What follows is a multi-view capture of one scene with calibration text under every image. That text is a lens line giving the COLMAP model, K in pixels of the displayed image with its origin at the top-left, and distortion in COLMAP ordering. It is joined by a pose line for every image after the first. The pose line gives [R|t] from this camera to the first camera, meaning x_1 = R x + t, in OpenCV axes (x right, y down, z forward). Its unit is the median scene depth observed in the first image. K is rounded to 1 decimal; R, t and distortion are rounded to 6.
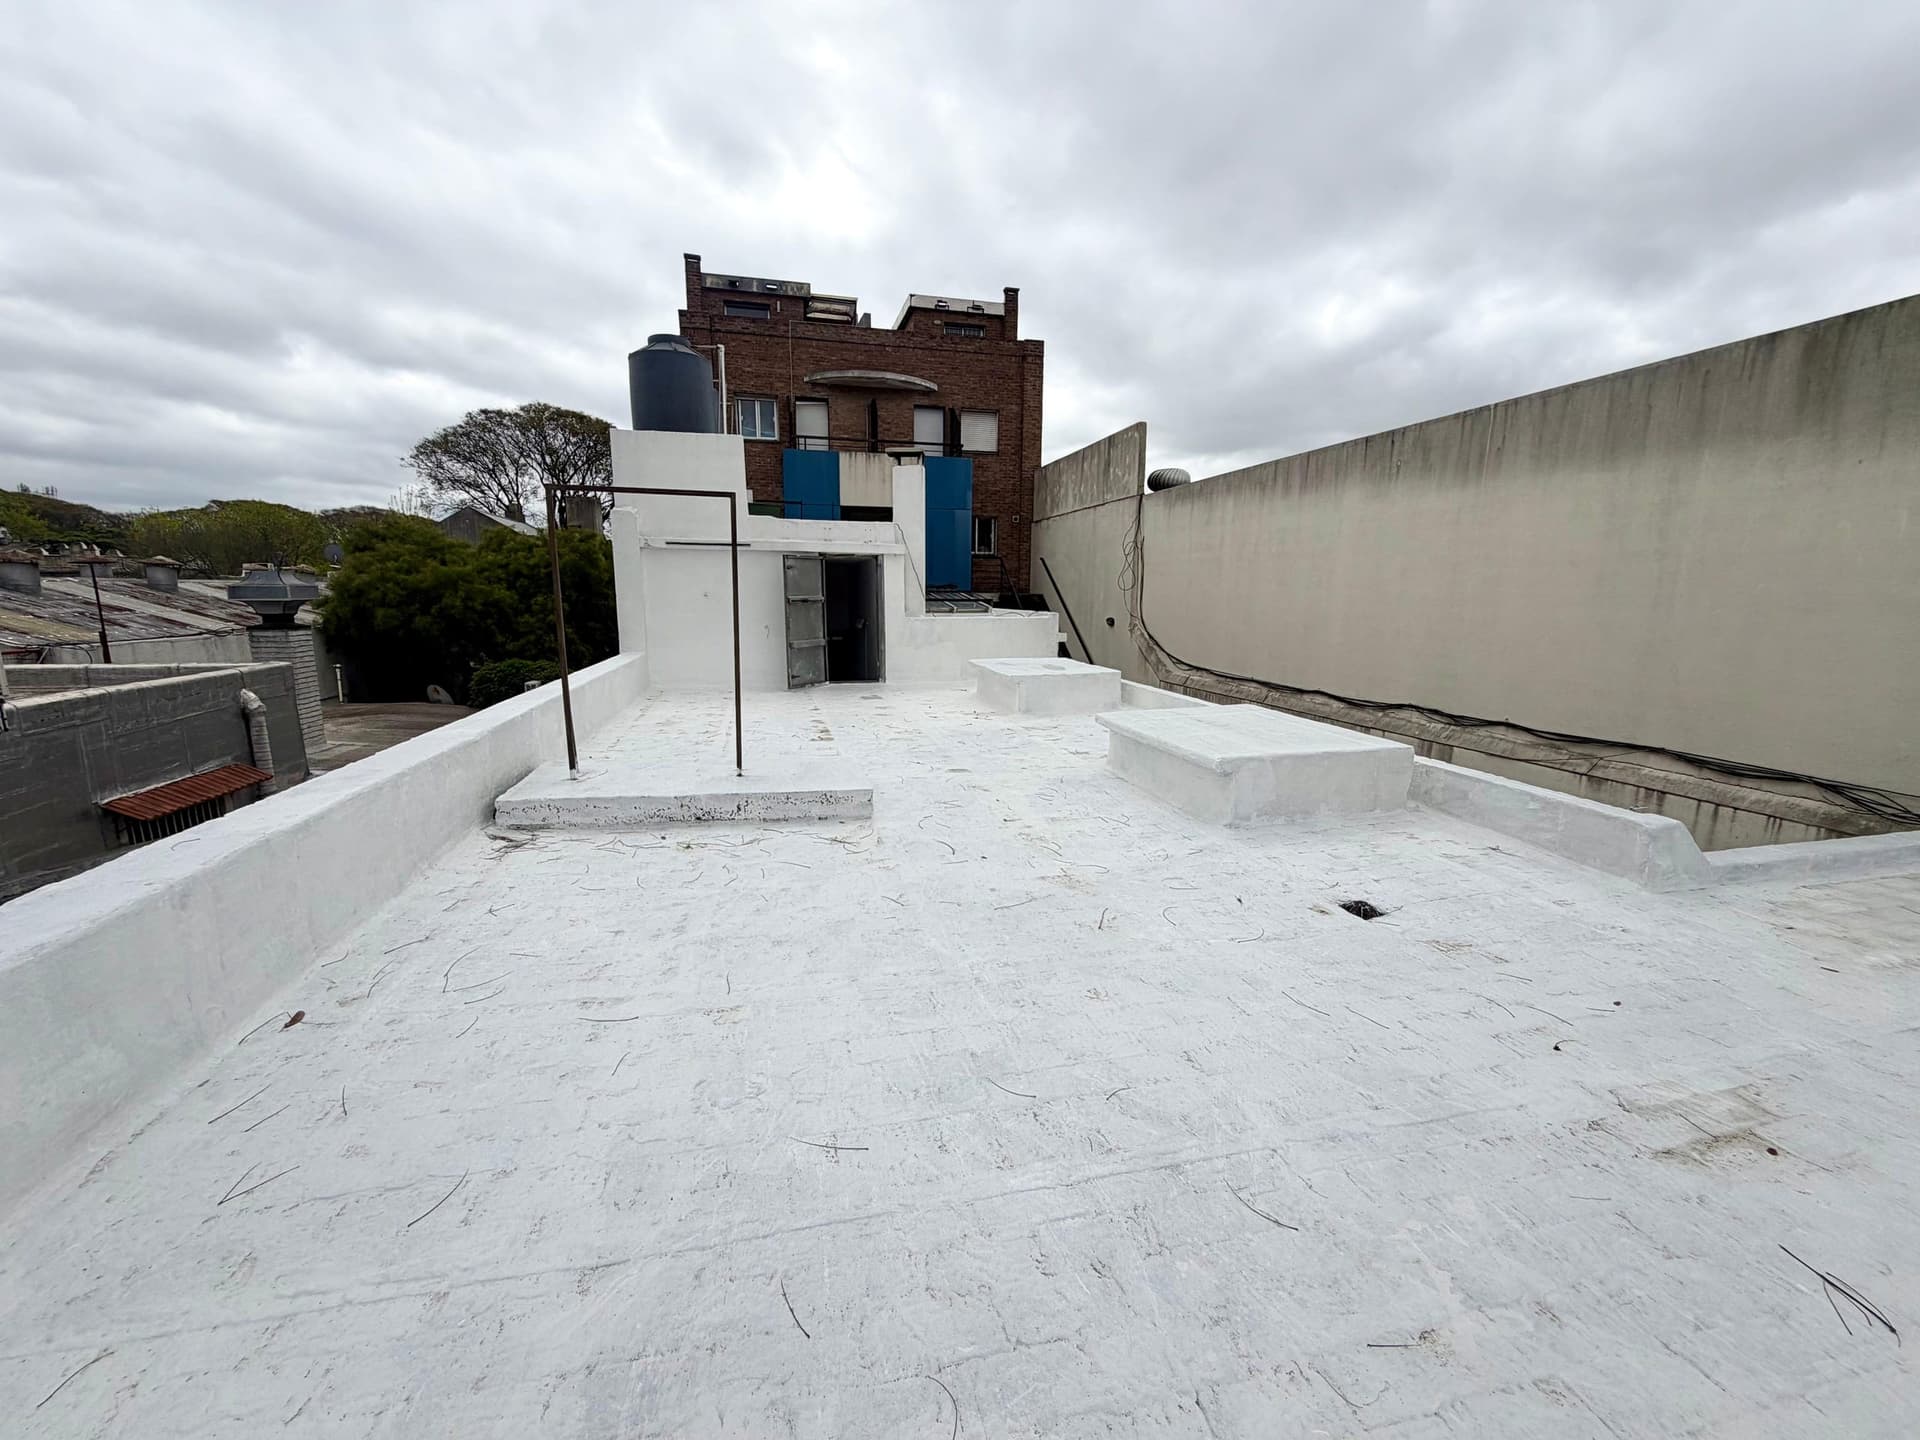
lens RADIAL K [[757.4, 0, 959.0], [0, 757.4, 725.6], [0, 0, 1]] dist [-0.000378, -0.000210]
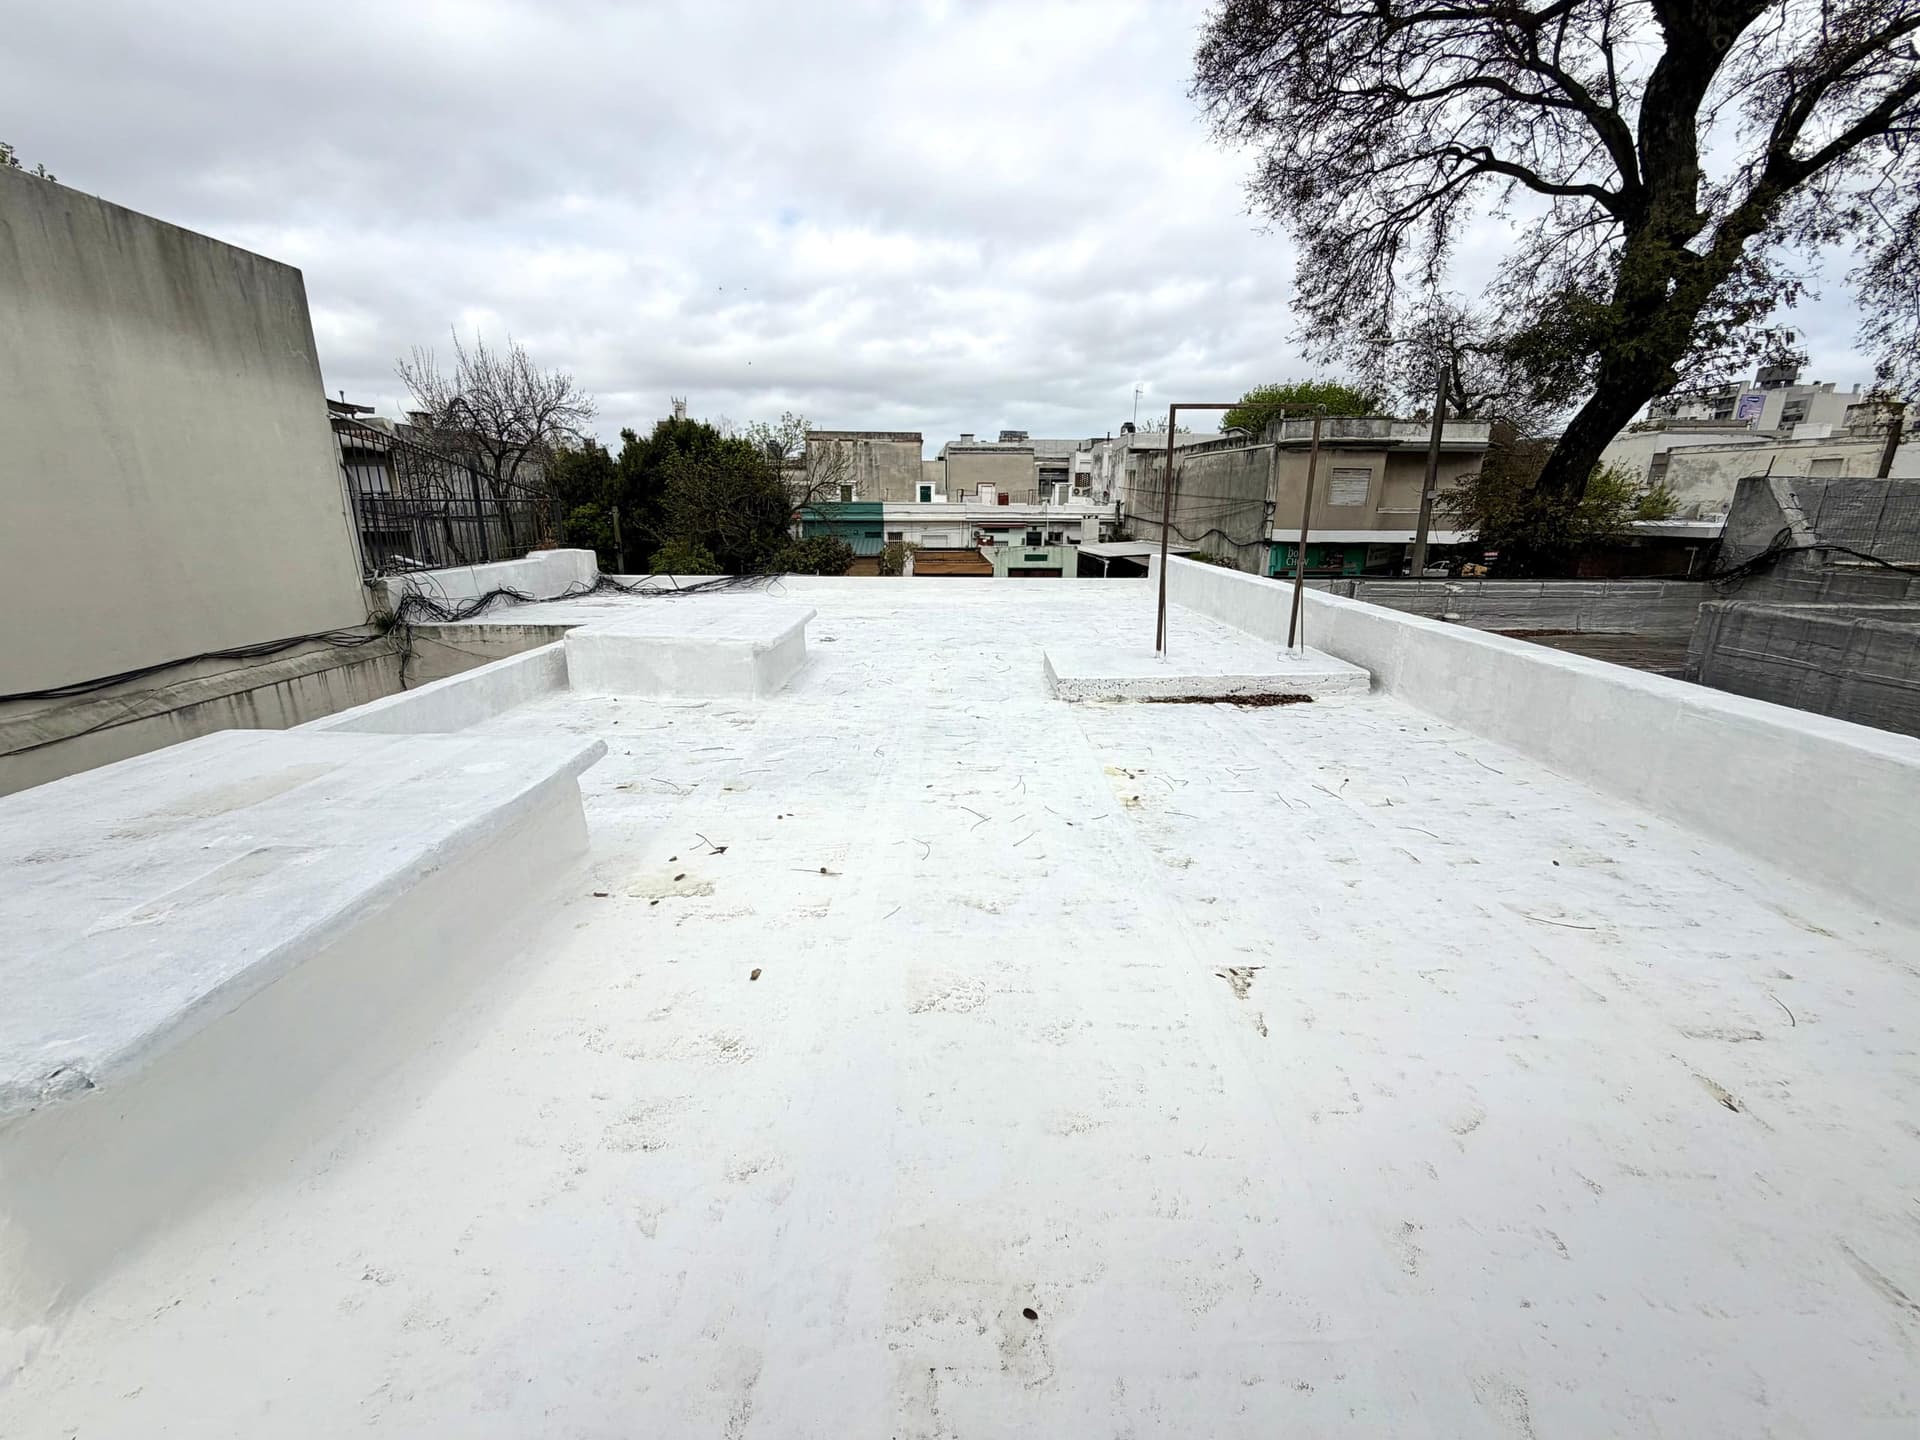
lens RADIAL K [[757.4, 0, 959.0], [0, 757.4, 725.6], [0, 0, 1]] dist [-0.000378, -0.000210]
pose [[-0.969701, -0.081894, 0.230159, -0.223635], [0.028392, 0.897973, 0.439133, -0.296132], [-0.242639, 0.432363, -0.868441, 1.740773]]
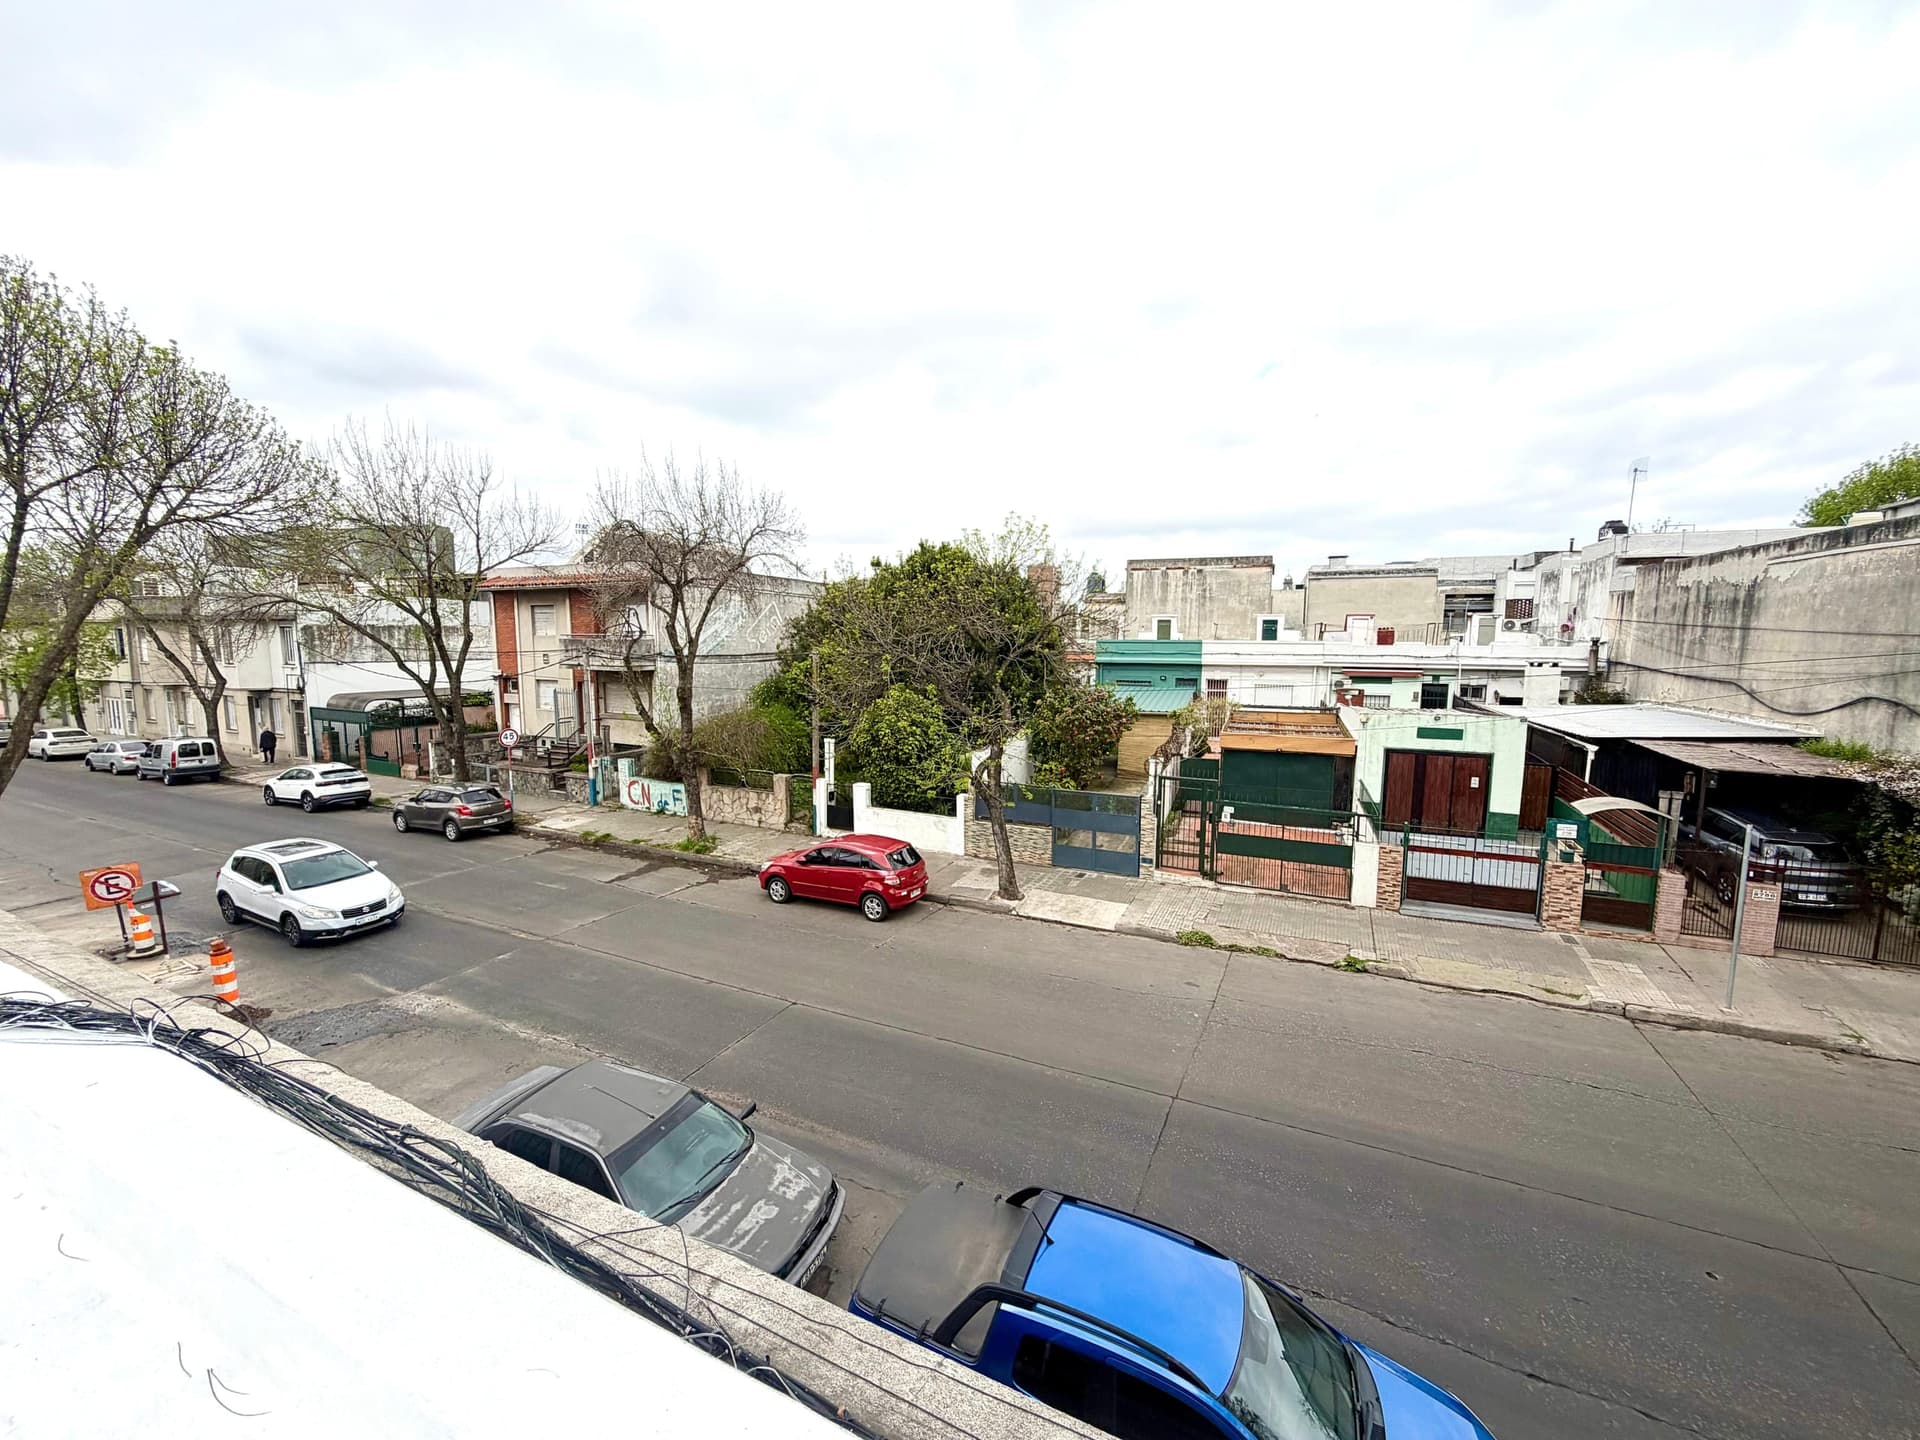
lens RADIAL K [[757.4, 0, 959.0], [0, 757.4, 725.6], [0, 0, 1]] dist [-0.000378, -0.000210]
pose [[-0.760341, -0.088026, 0.643531, -0.186255], [0.099393, 0.963337, 0.249205, -0.260093], [-0.641874, 0.253443, -0.723716, 1.522031]]
